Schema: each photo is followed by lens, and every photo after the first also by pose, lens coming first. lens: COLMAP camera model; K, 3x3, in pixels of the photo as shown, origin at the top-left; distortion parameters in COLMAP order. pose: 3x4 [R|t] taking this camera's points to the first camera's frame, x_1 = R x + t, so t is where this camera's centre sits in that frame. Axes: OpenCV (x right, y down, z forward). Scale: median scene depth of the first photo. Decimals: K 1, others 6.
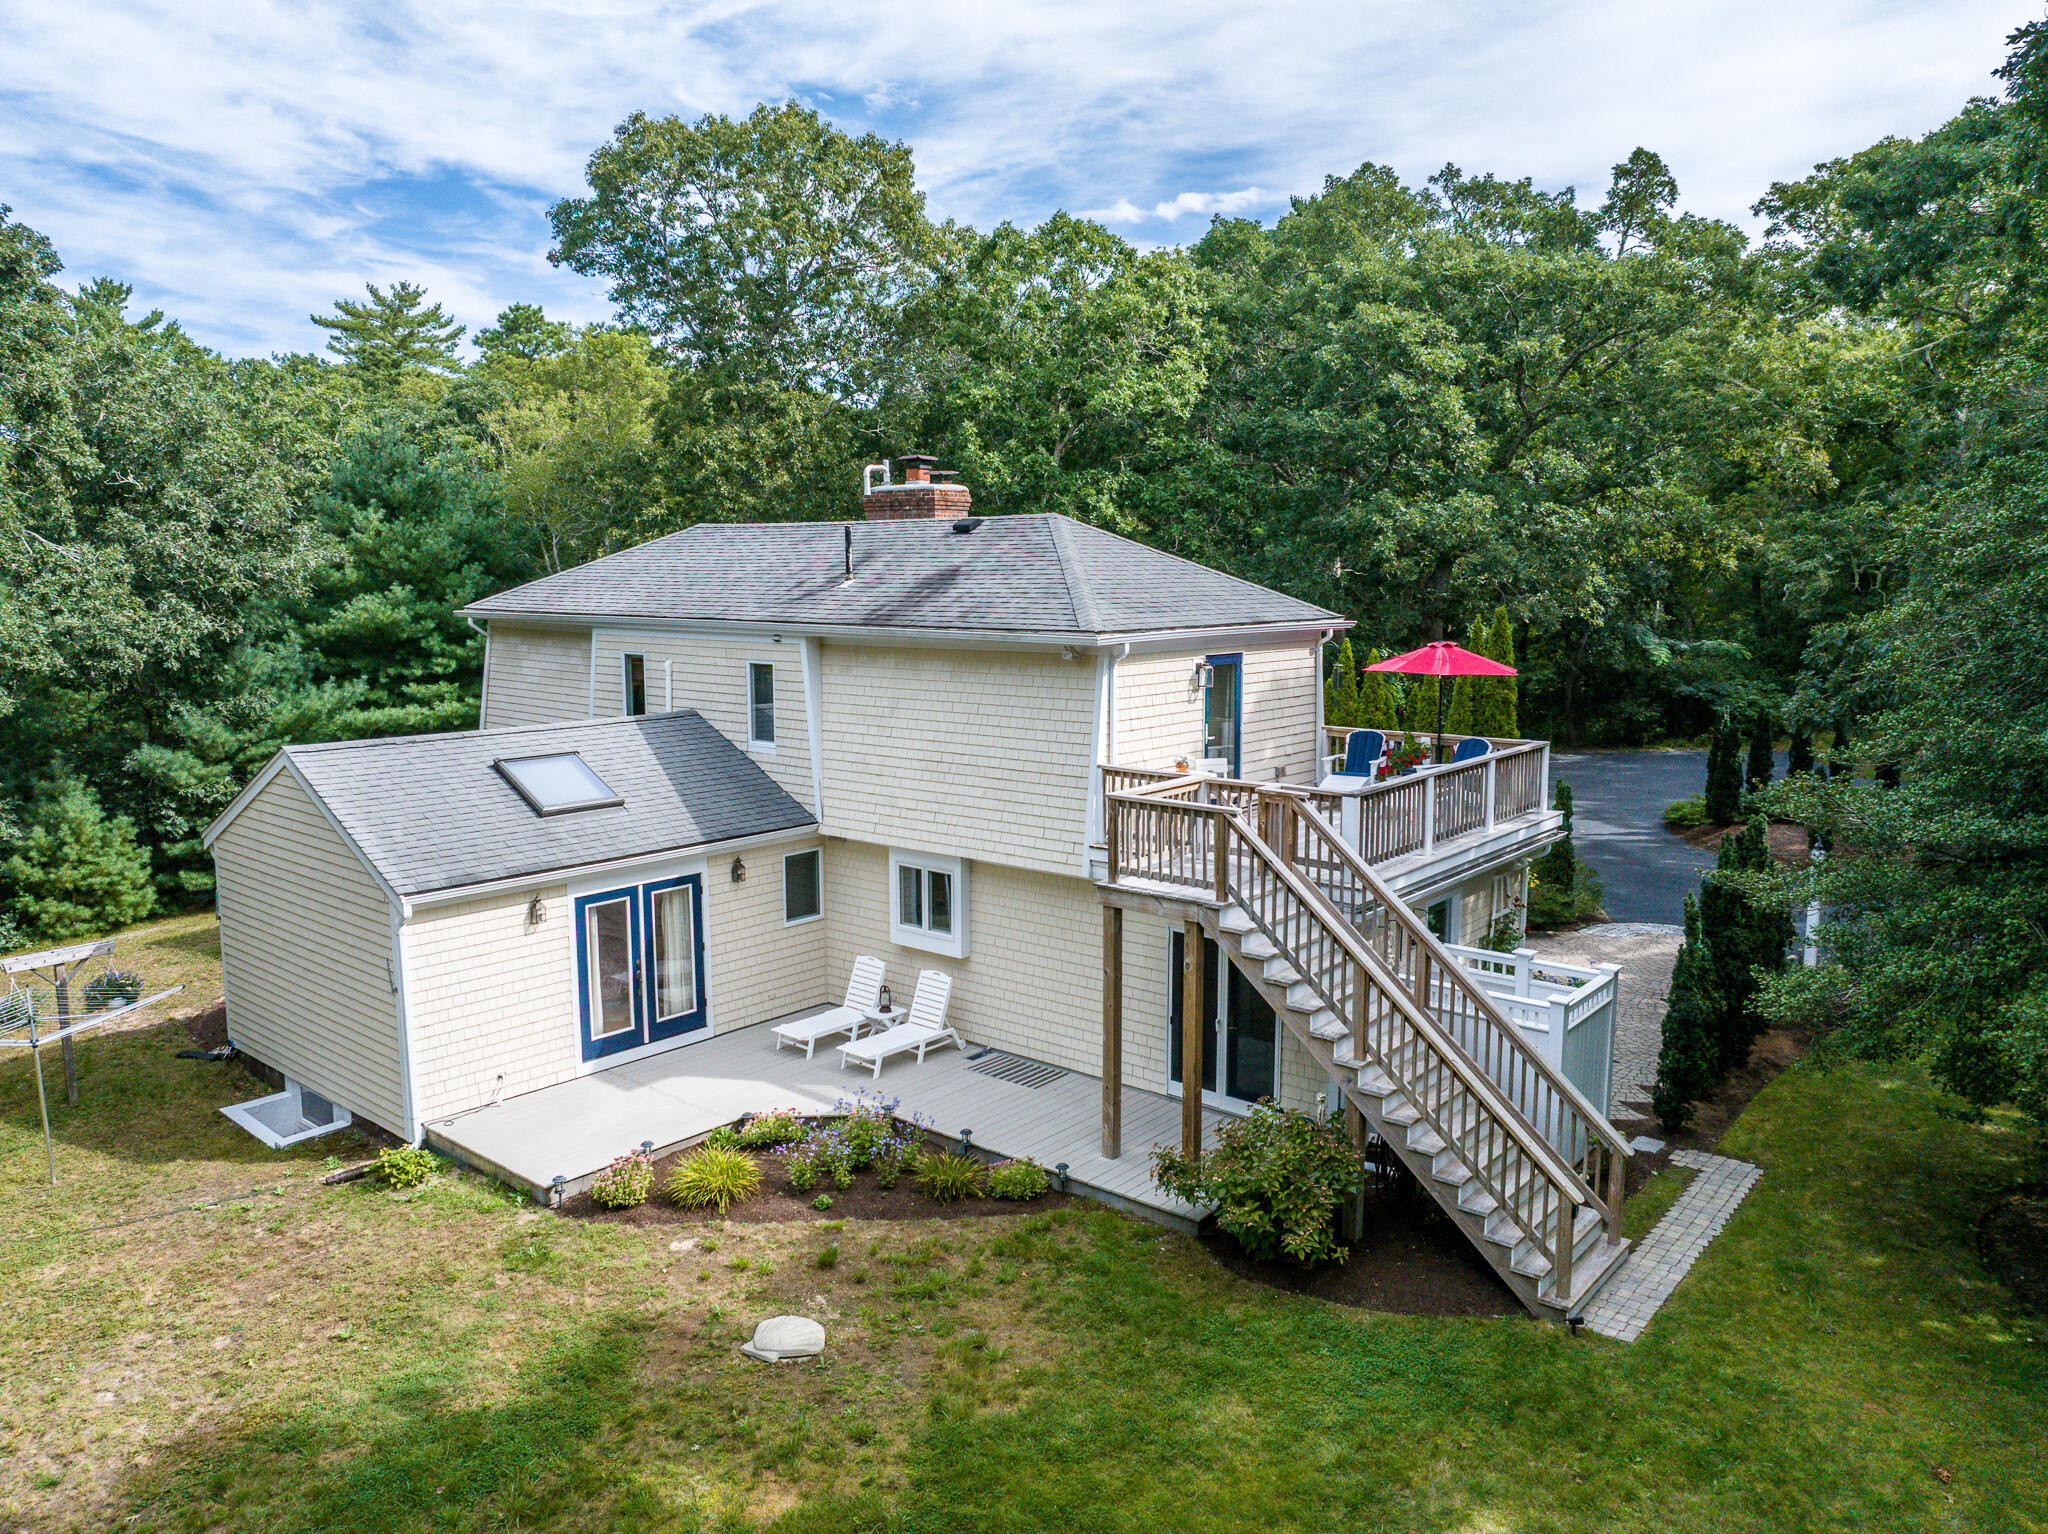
lens RADIAL K [[1451.7, 0, 1015.3], [0, 1451.7, 773.8], [0, 0, 1]] dist [-0.042889, 0.009368]
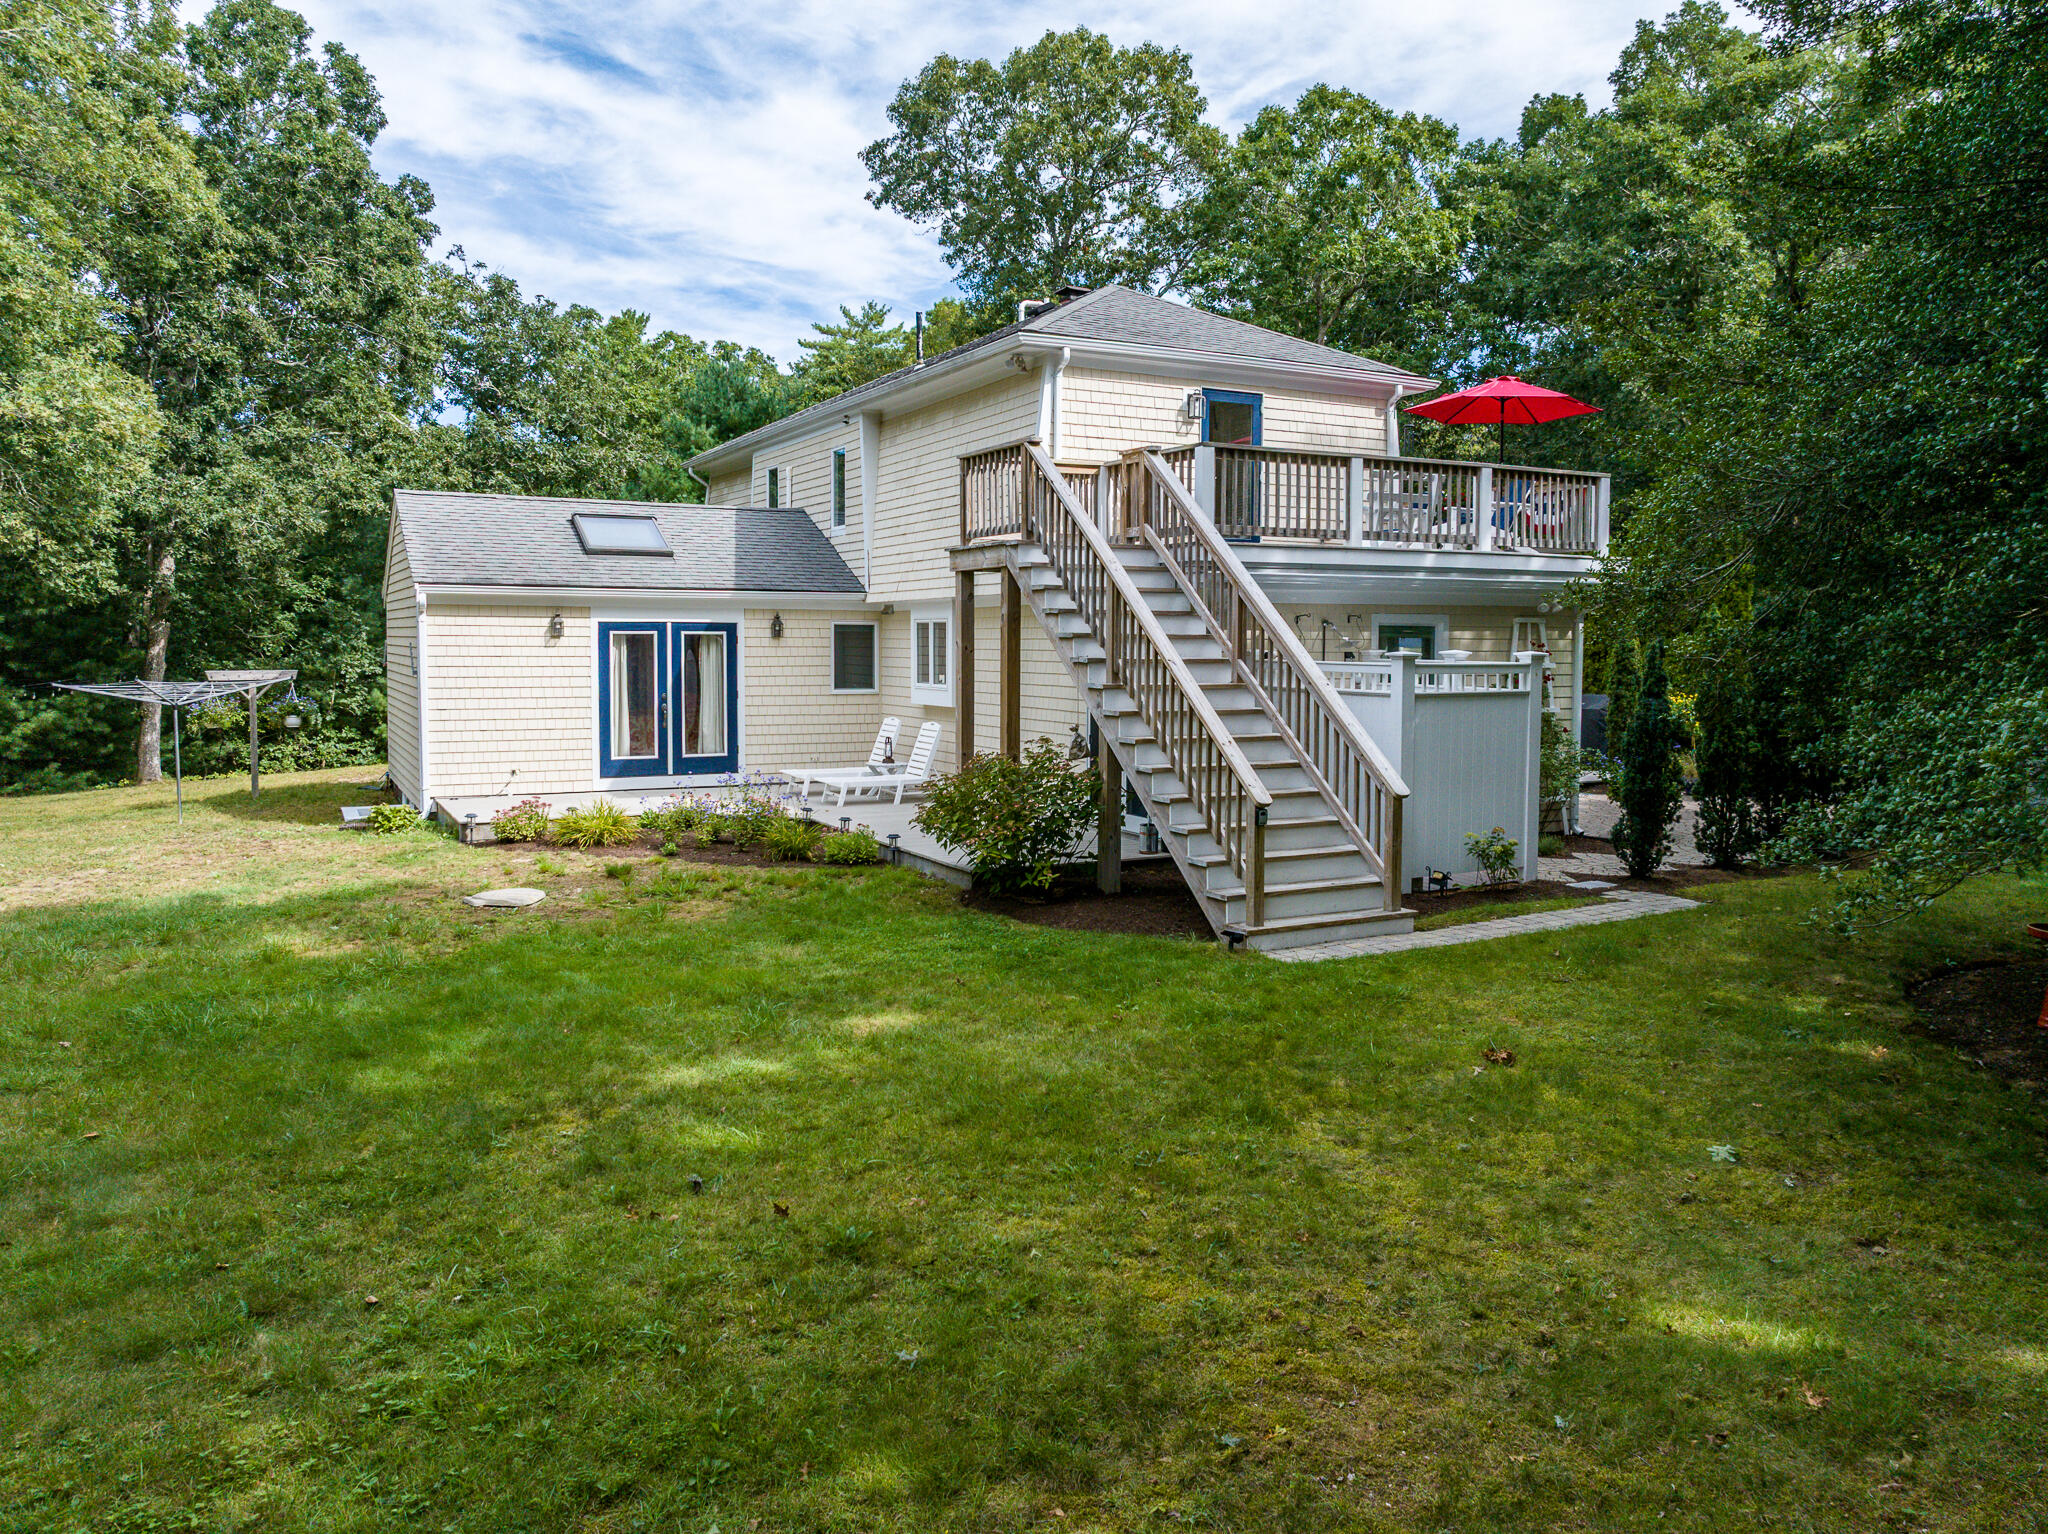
lens RADIAL K [[1451.7, 0, 1027.5], [0, 1451.7, 752.1], [0, 0, 1]] dist [-0.042889, 0.009368]
pose [[0.928188, 0.032118, -0.370722, 0.374751], [-0.057880, 0.996604, -0.058575, 0.211893], [0.367582, 0.075826, 0.926895, 0.104950]]
